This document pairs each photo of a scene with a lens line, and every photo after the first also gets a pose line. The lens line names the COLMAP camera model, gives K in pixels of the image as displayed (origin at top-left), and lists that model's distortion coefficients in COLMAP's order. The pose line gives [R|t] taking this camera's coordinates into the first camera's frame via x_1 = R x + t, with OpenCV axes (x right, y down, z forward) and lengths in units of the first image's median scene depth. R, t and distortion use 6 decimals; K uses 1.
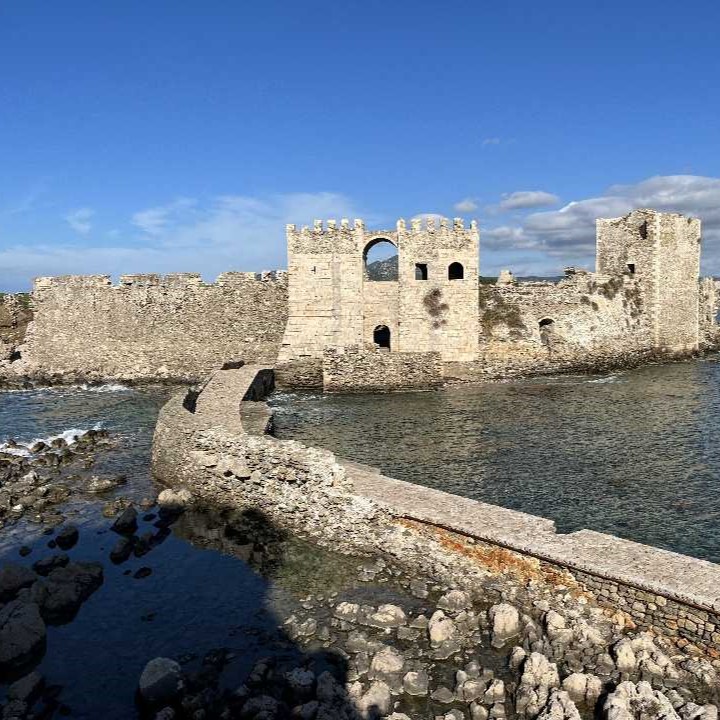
lens RADIAL K [[725.5, 0, 393.0], [0, 725.5, 360.2], [0, 0, 1]] dist [0.062945, -0.028393]
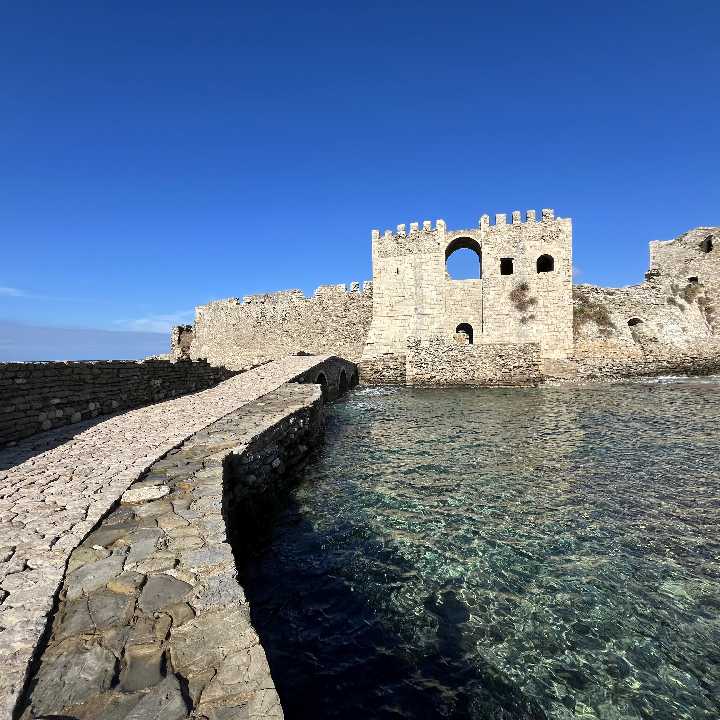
lens RADIAL K [[360.2, 0, 360.0], [0, 360.2, 360.0], [0, 0, 1]] dist [0.001190, 0.000053]
pose [[0.978544, -0.006209, -0.205946, -0.055598], [-0.009319, 0.997189, -0.074342, 0.041959], [0.205829, 0.074666, 0.975735, 0.498300]]
